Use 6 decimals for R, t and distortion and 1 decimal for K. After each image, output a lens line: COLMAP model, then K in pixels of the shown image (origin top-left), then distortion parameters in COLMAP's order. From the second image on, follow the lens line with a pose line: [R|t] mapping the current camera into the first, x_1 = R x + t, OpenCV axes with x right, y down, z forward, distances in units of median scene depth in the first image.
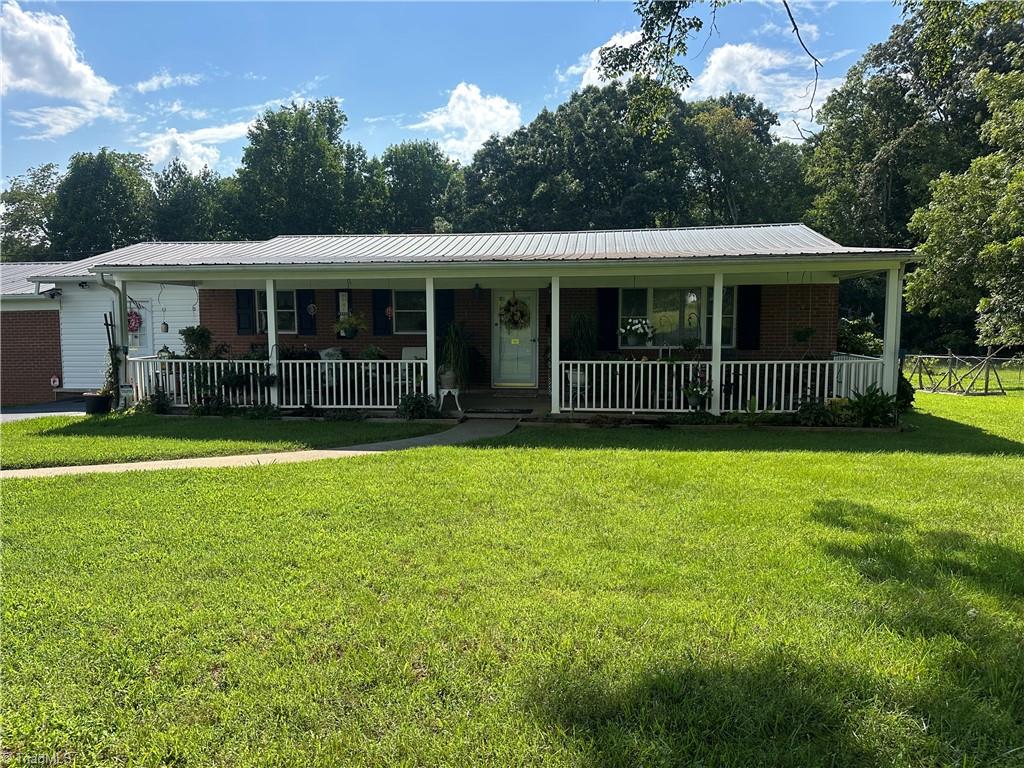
lens RADIAL K [[717.5, 0, 511.6], [0, 717.5, 388.4], [0, 0, 1]] dist [0.084329, -0.127297]
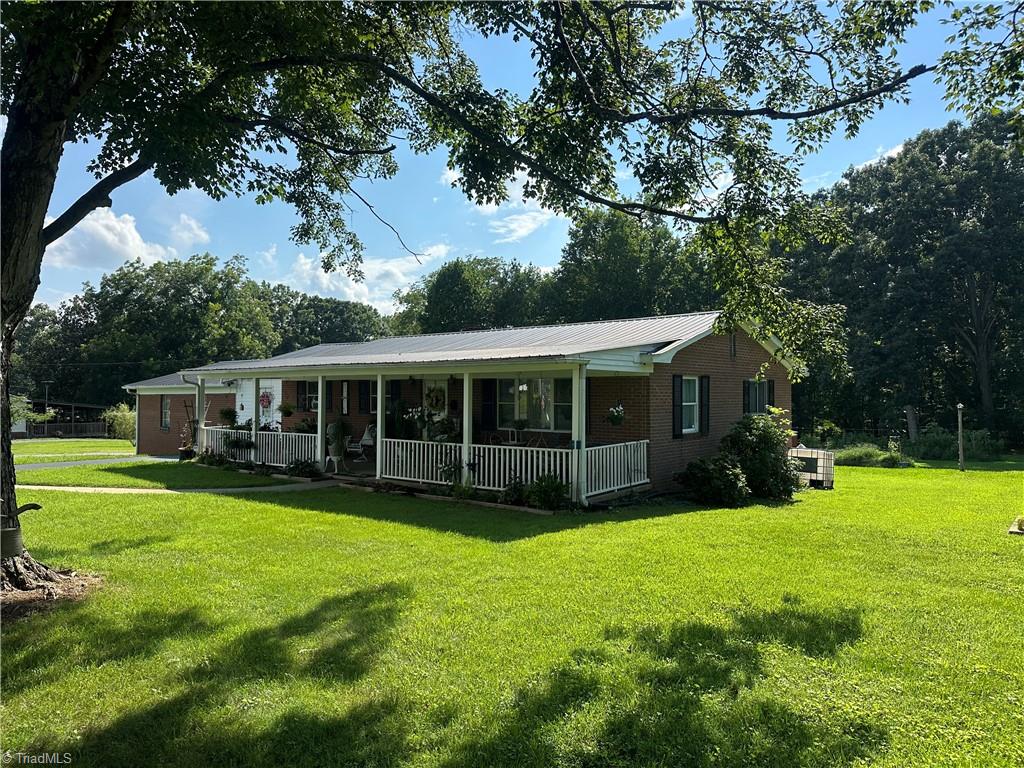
lens RADIAL K [[717.5, 0, 511.6], [0, 717.5, 388.4], [0, 0, 1]] dist [0.084329, -0.127297]
pose [[0.842119, 0.001714, -0.539290, 0.920947], [-0.050097, 0.995920, -0.075062, -0.040804], [0.536960, 0.090228, 0.838768, 0.022274]]
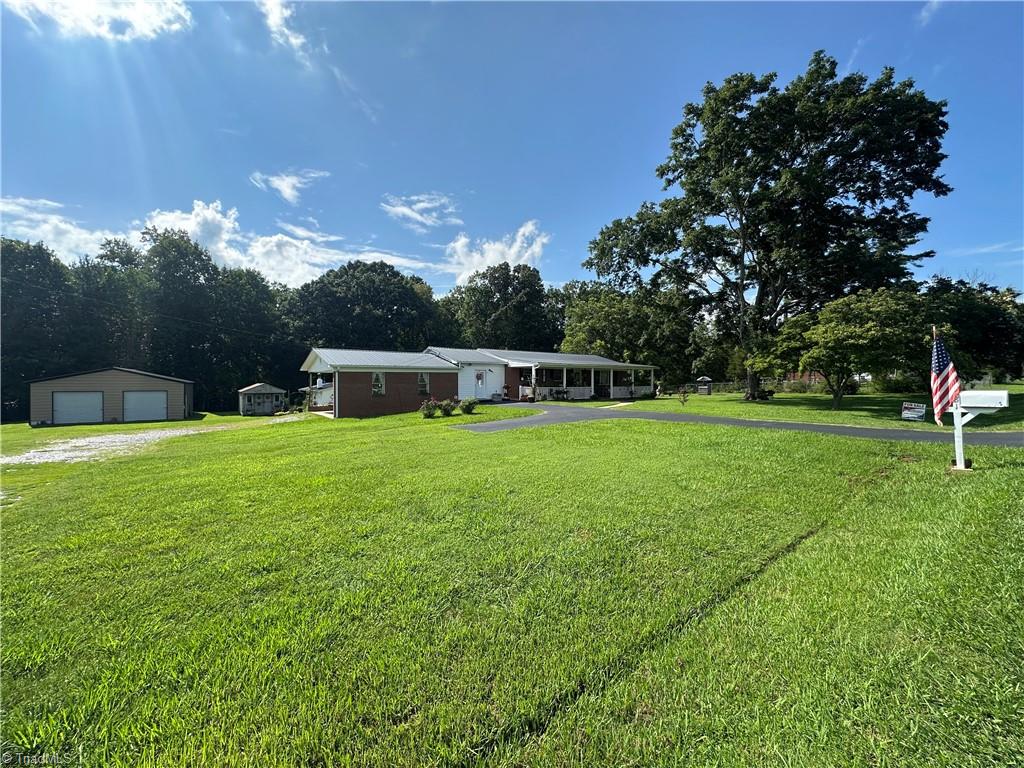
lens RADIAL K [[404.0, 0, 511.4], [0, 404.0, 378.9], [0, 0, 1]] dist [0.000692, 0.000155]
pose [[0.724328, 0.008822, 0.689399, -2.065587], [0.053665, 0.996163, -0.069132, 0.052787], [-0.687364, 0.087070, 0.721075, -0.396887]]
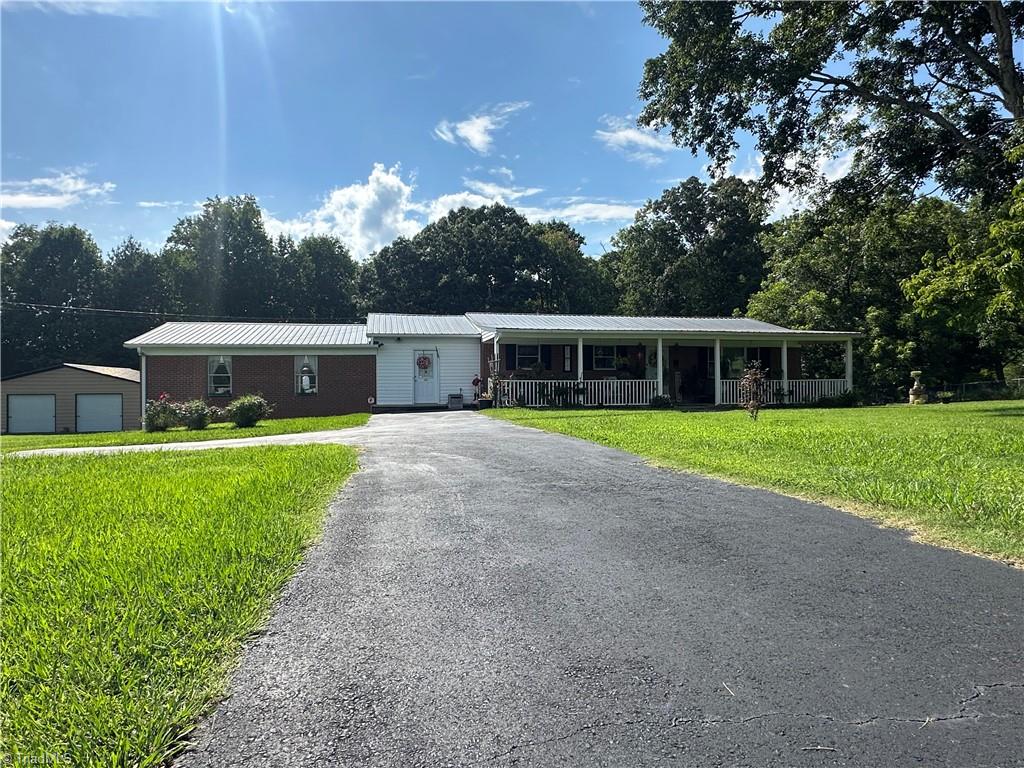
lens RADIAL K [[609.0, 0, 512.0], [0, 609.0, 384.0], [0, 0, 1]] dist [0.000375, -0.000349]
pose [[0.946873, 0.001031, 0.321605, -1.006058], [0.029221, 0.995583, -0.089224, 0.106865], [-0.320276, 0.093881, 0.942661, -0.431947]]
